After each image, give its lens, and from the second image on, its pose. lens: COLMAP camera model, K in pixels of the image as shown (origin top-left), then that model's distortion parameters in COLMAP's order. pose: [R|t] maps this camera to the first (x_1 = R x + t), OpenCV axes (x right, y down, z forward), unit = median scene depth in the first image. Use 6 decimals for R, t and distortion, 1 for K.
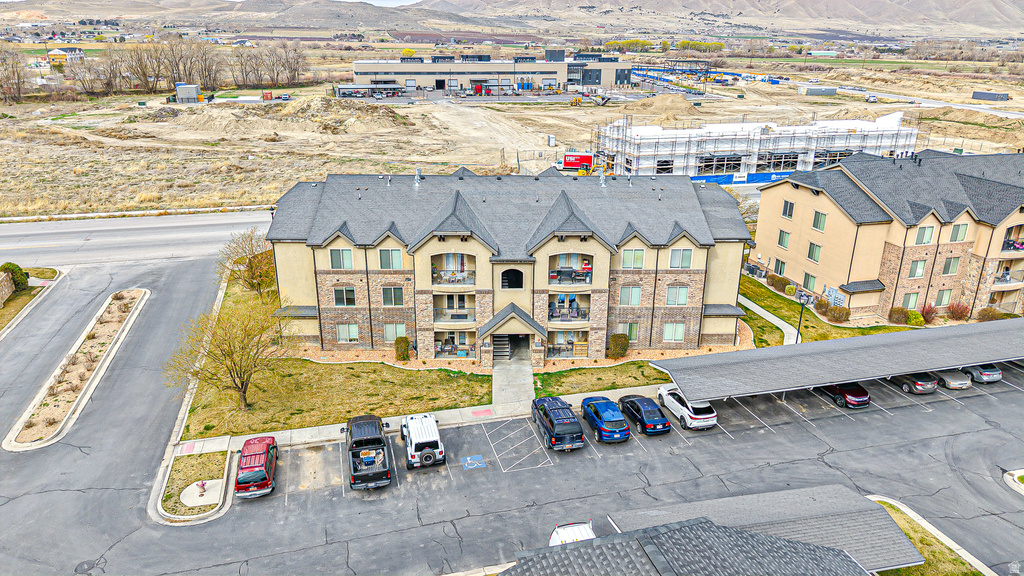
lens RADIAL K [[684.9, 0, 514.2], [0, 684.9, 290.6], [0, 0, 1]] dist [0.018517, -0.023986]
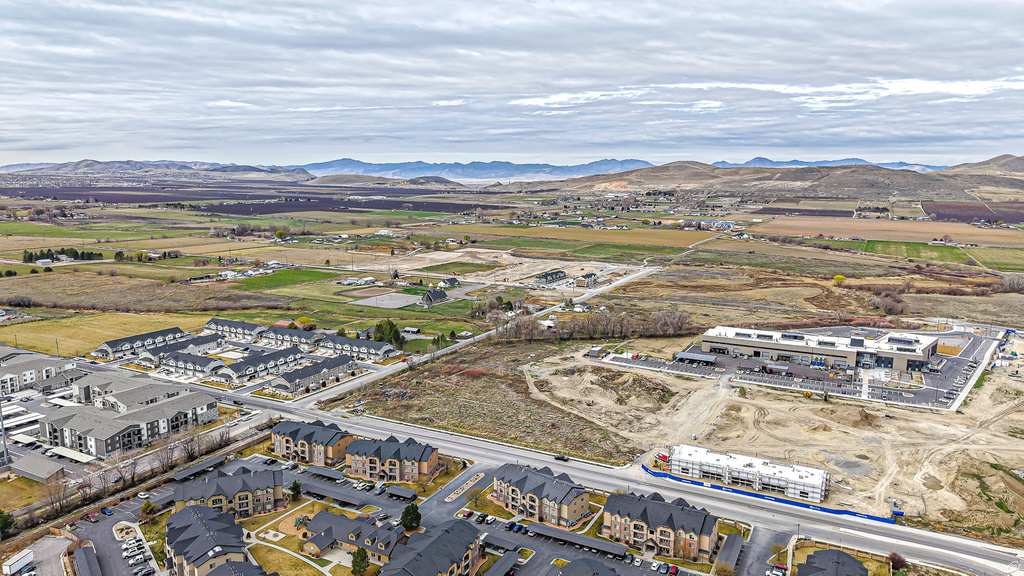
lens RADIAL K [[684.9, 0, 513.8], [0, 684.9, 288.5], [0, 0, 1]] dist [0.018517, -0.023986]
pose [[0.735644, 0.108792, -0.668575, 3.092610], [-0.239977, 0.964859, -0.107046, -0.929200], [0.633434, 0.239190, 0.735900, -3.070802]]
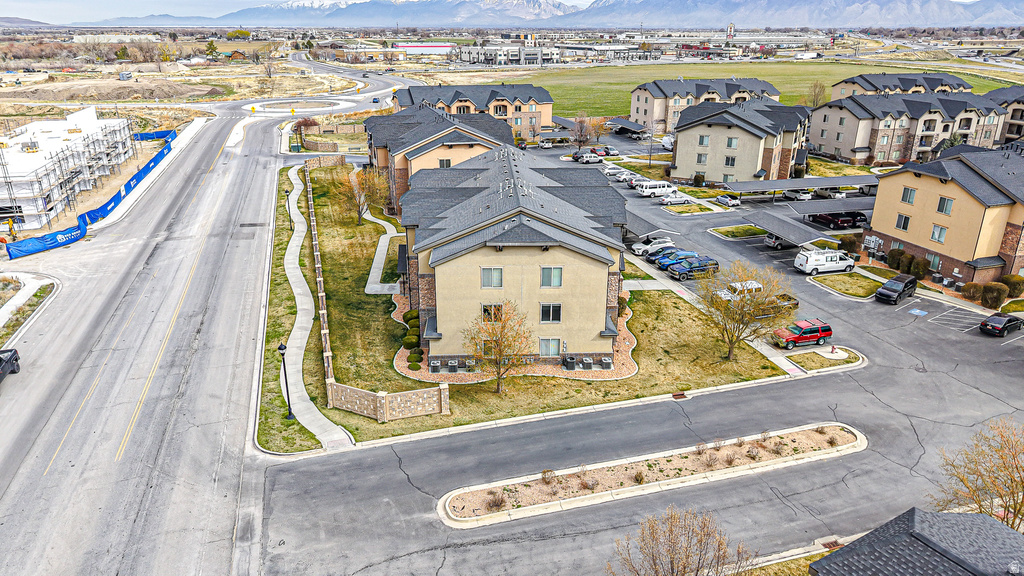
lens RADIAL K [[684.9, 0, 507.9], [0, 684.9, 288.8], [0, 0, 1]] dist [0.018517, -0.023986]
pose [[-0.016473, -0.364058, 0.931230, -1.312253], [0.341405, 0.873334, 0.347463, -0.444706], [-0.939772, 0.323650, 0.109905, 1.054598]]
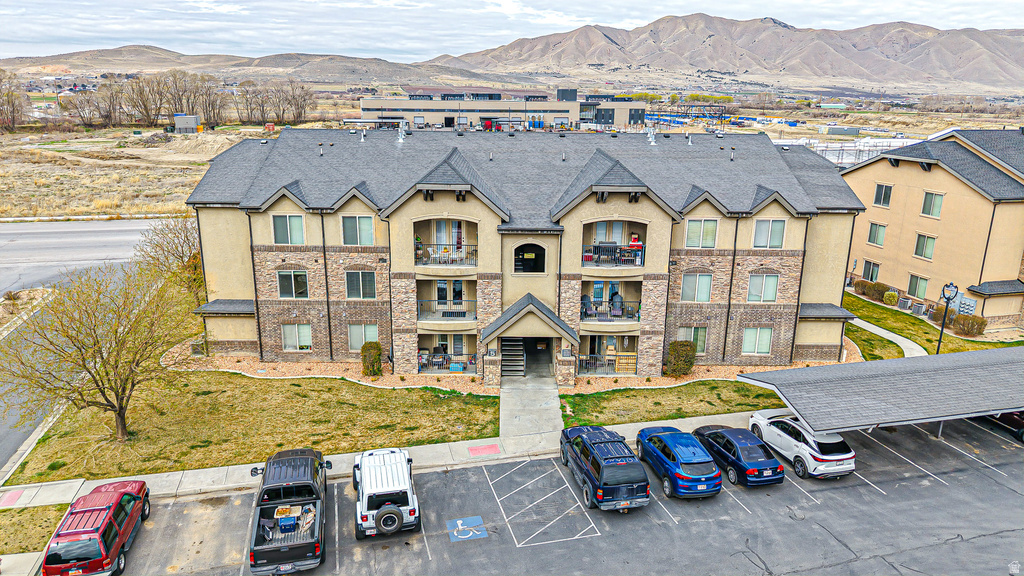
lens RADIAL K [[684.9, 0, 513.3], [0, 684.9, 294.1], [0, 0, 1]] dist [0.018517, -0.023986]
pose [[0.999874, 0.008260, -0.013566, -0.009719], [-0.009195, 0.997482, -0.070322, 0.067539], [0.012951, 0.070438, 0.997432, 0.299006]]
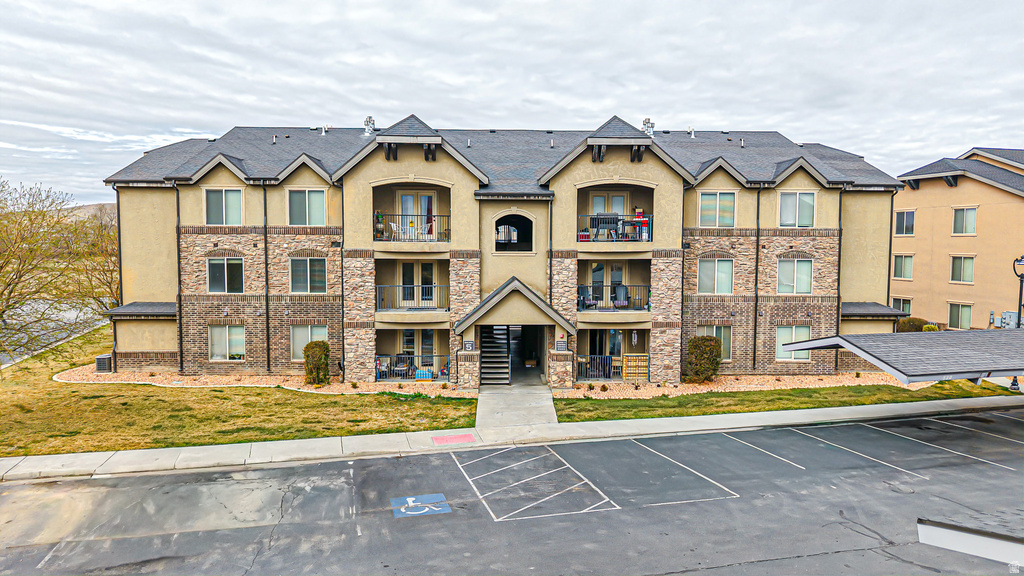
lens RADIAL K [[684.9, 0, 514.1], [0, 684.9, 296.1], [0, 0, 1]] dist [0.018517, -0.023986]
pose [[0.999988, -0.004174, 0.002427, -0.004233], [0.004682, 0.961209, -0.275782, 0.190058], [-0.001182, 0.275790, 0.961217, 0.450951]]
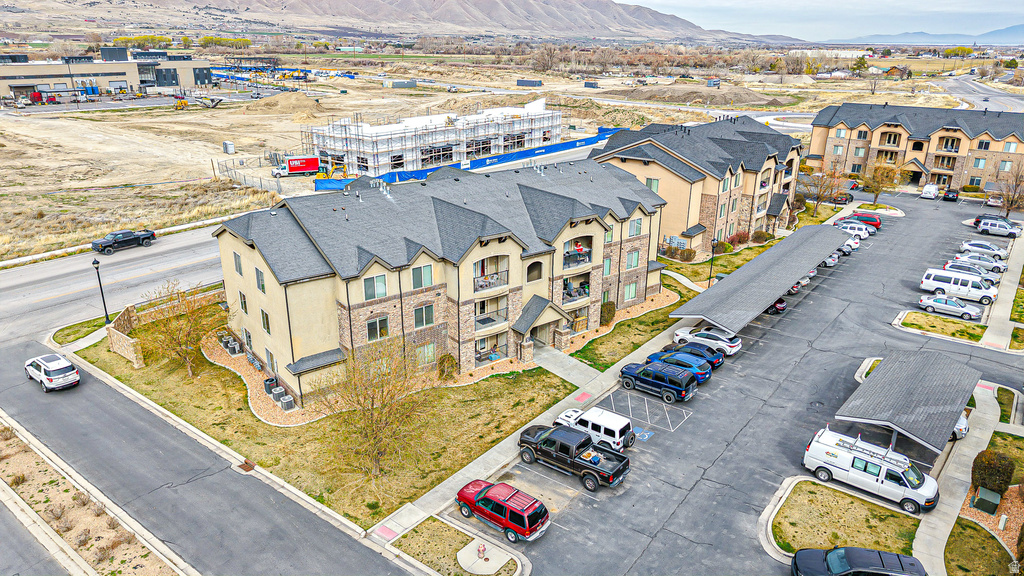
lens RADIAL K [[684.9, 0, 512.7], [0, 684.9, 285.0], [0, 0, 1]] dist [0.018517, -0.023986]
pose [[0.798587, -0.204111, 0.566213, -0.608649], [0.205282, 0.976702, 0.062556, -0.067283], [-0.565790, 0.066277, 0.821882, 0.166566]]
